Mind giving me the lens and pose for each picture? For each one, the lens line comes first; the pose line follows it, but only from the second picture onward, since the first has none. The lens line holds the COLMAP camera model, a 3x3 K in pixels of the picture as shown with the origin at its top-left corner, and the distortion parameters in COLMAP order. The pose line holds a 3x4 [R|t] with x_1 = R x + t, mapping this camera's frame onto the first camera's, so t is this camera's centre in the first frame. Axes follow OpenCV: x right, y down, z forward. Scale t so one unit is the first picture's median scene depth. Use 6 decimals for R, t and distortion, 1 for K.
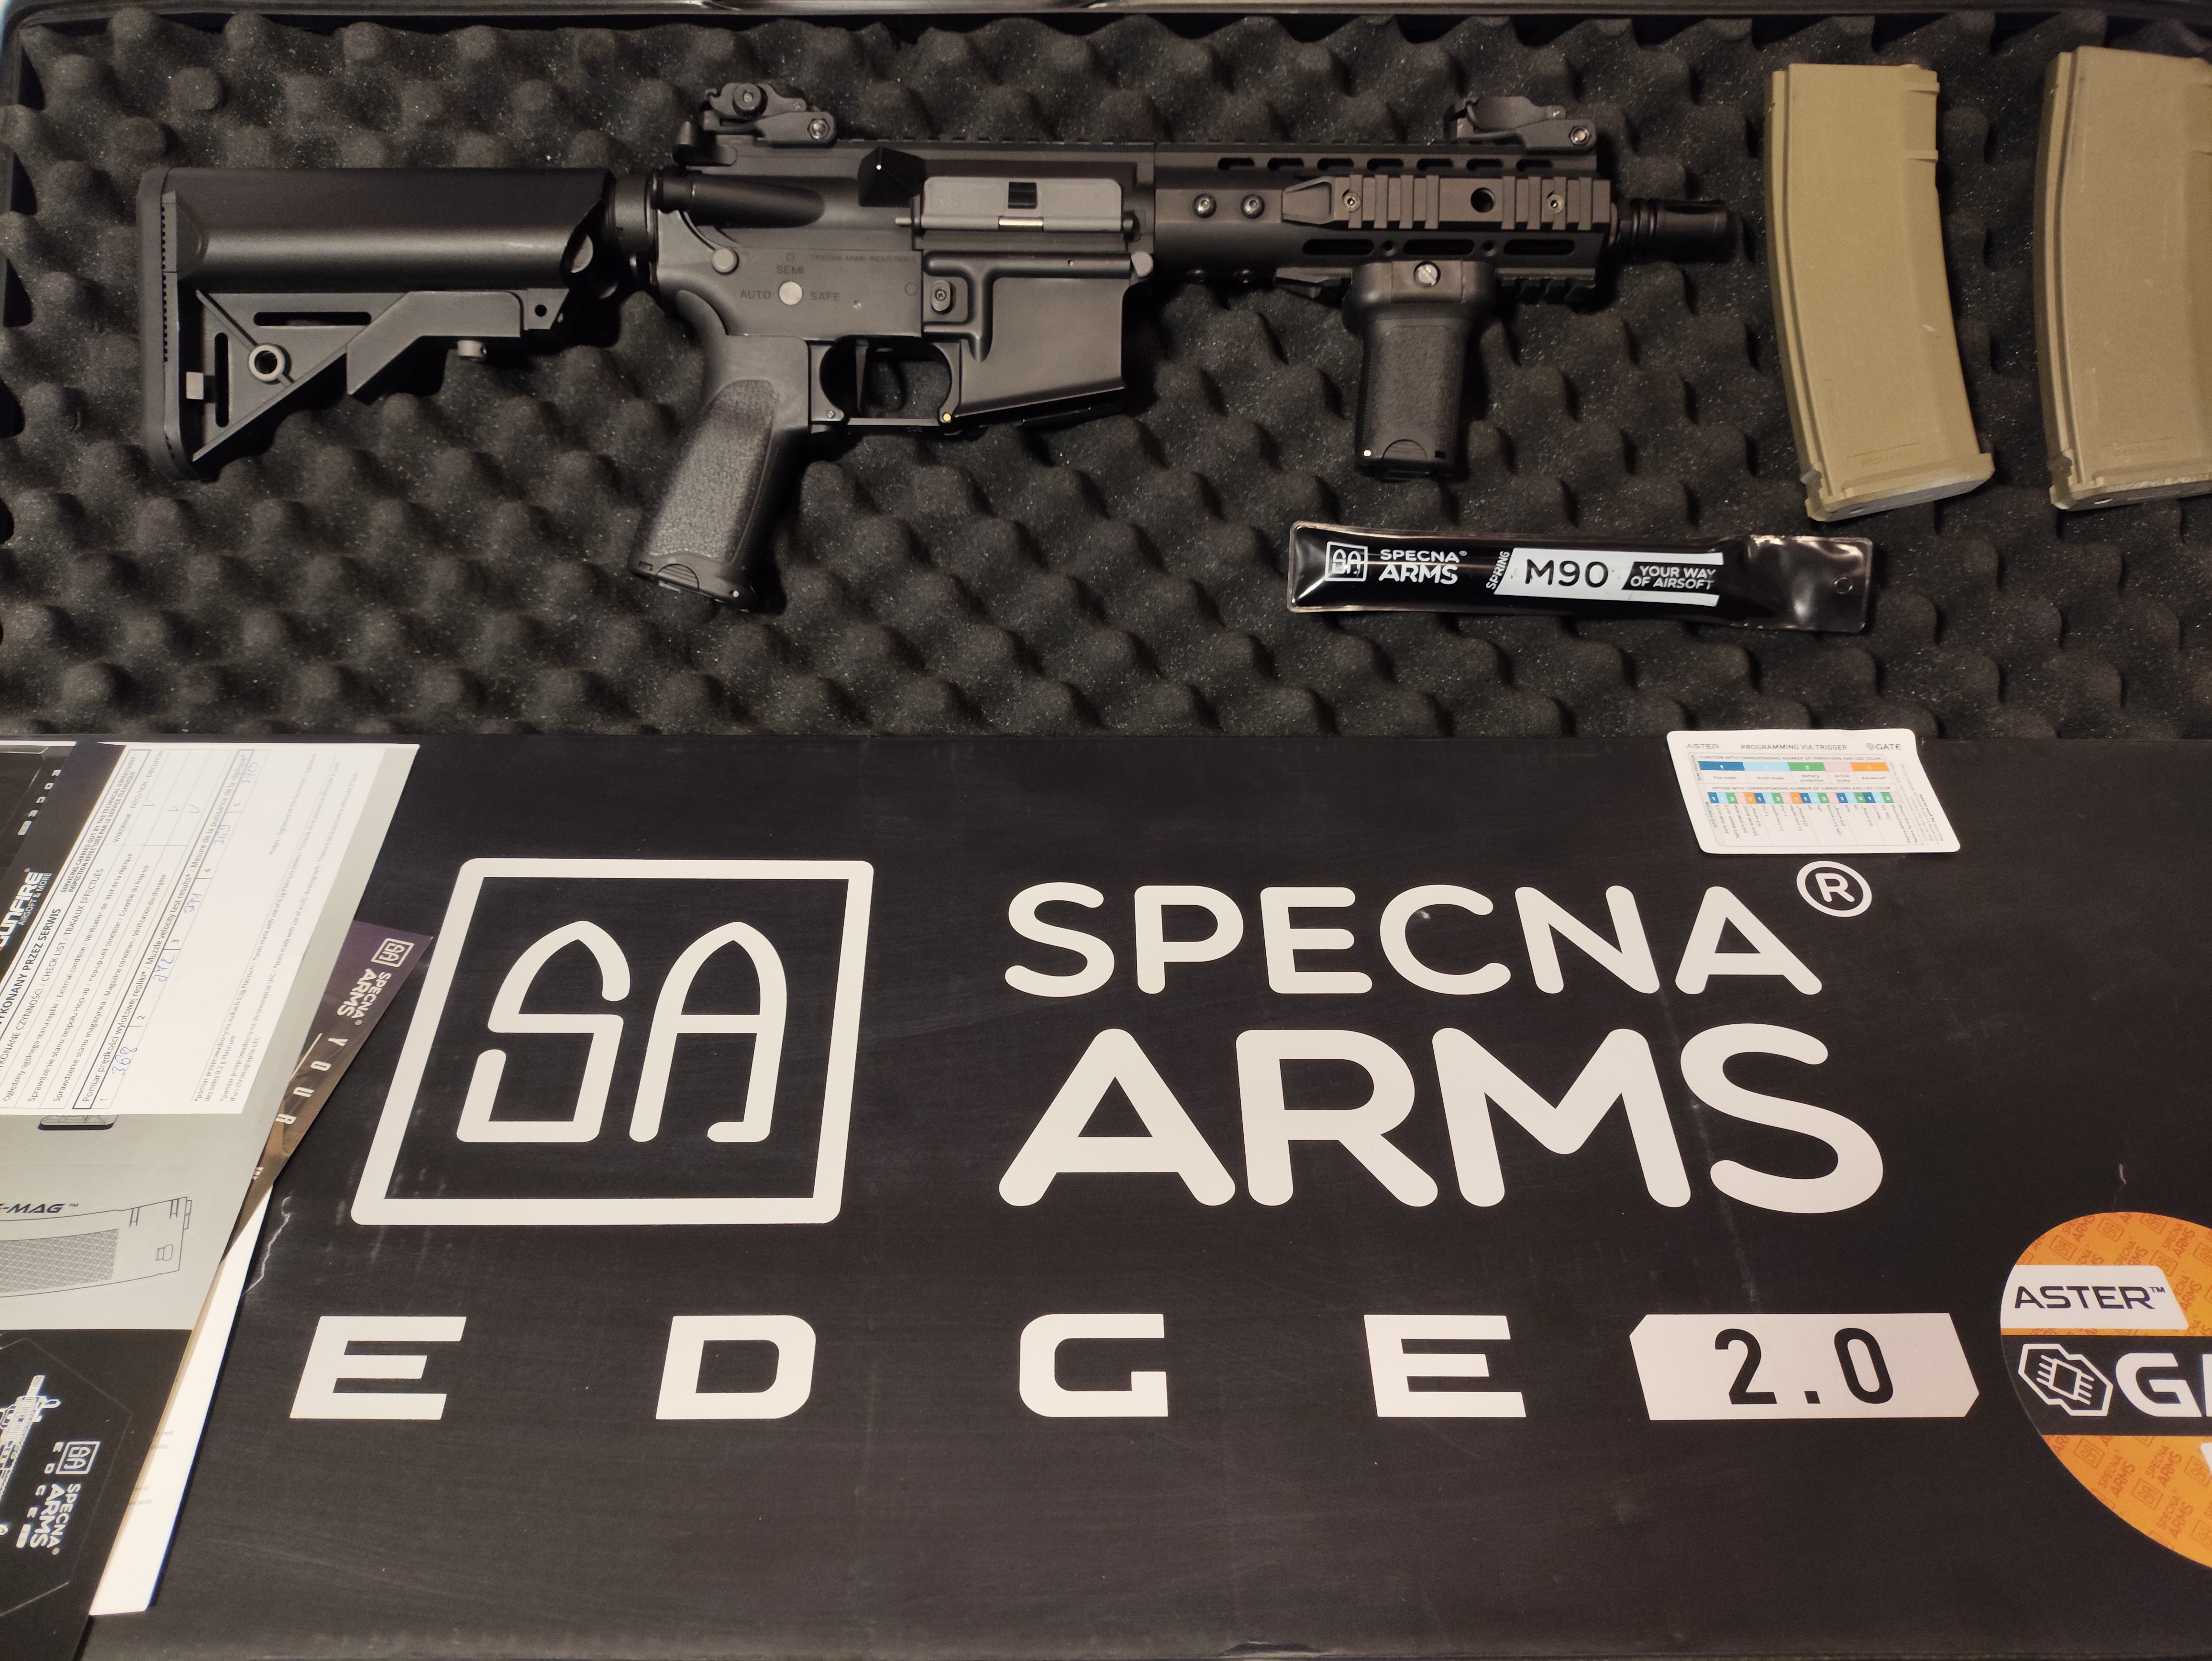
lens RADIAL K [[1608.9, 0, 1106.0], [0, 1608.9, 830.5], [0, 0, 1]] dist [-0.004236, -0.008730]
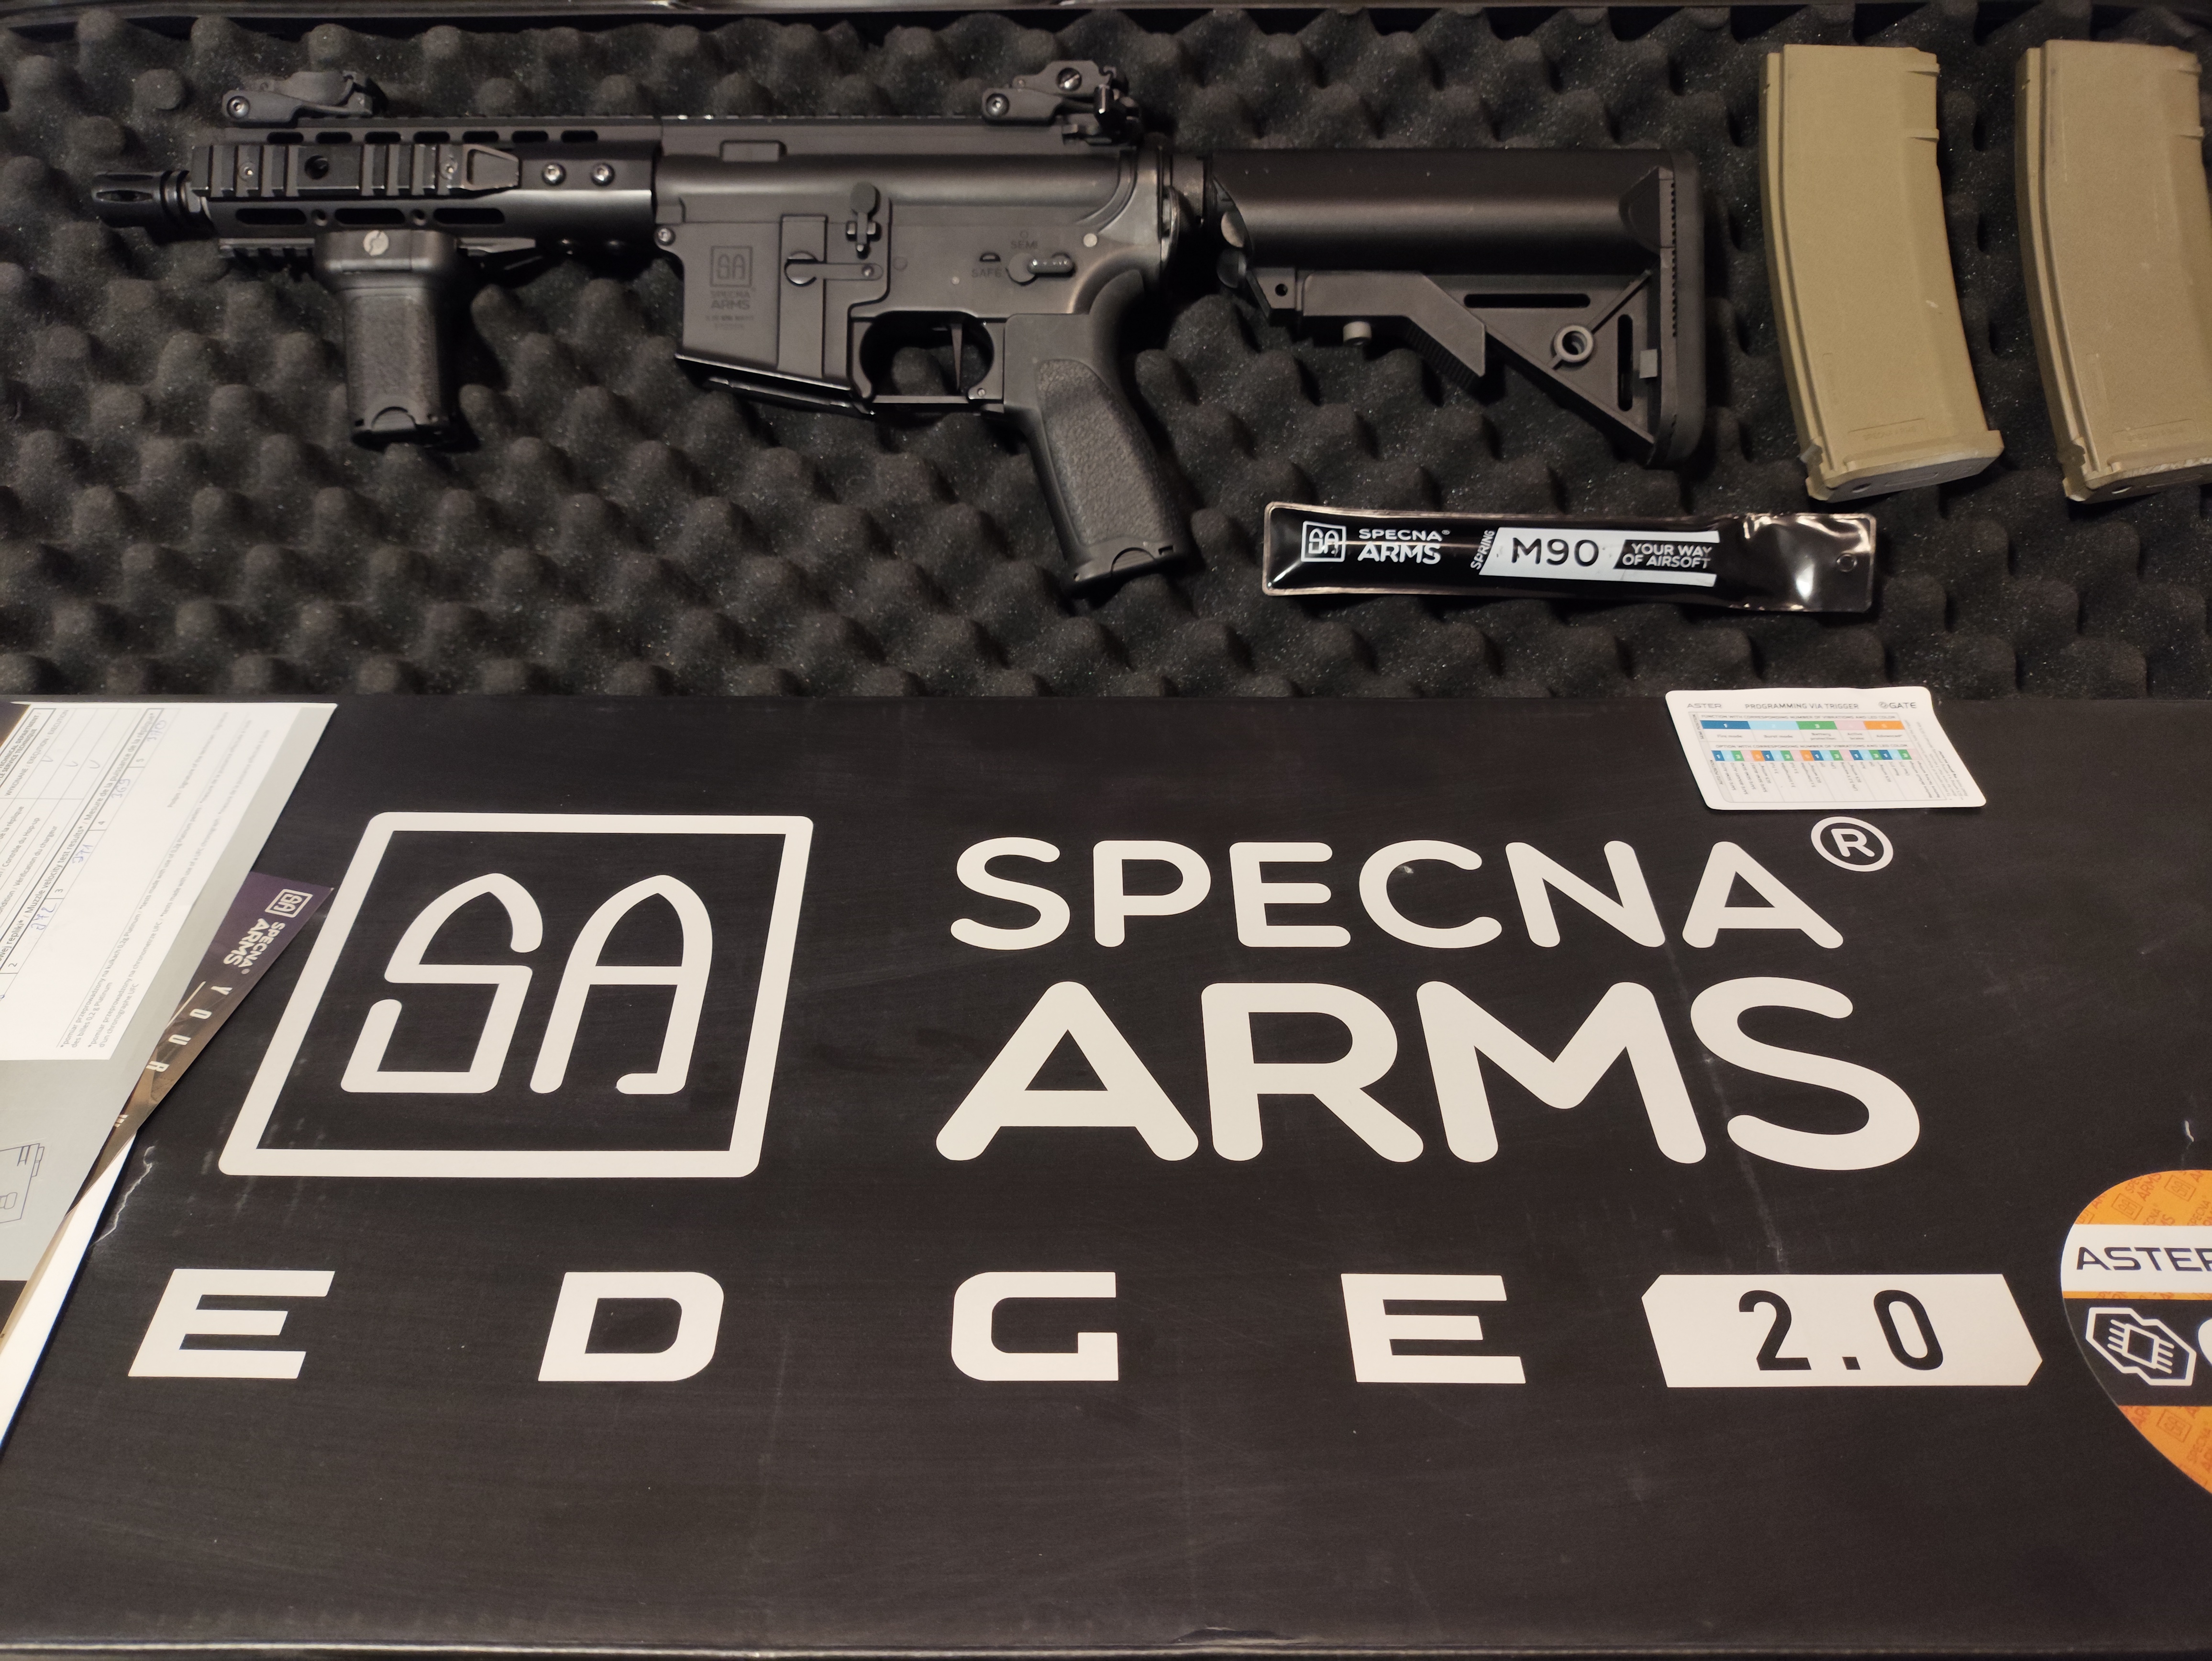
lens RADIAL K [[1616.7, 0, 1086.6], [0, 1616.7, 831.3], [0, 0, 1]] dist [-0.013381, 0.003732]
pose [[0.999927, -0.001356, -0.011995, 0.023415], [0.000315, 0.996262, -0.086383, 0.102363], [0.012067, 0.086373, 0.996190, 0.067558]]
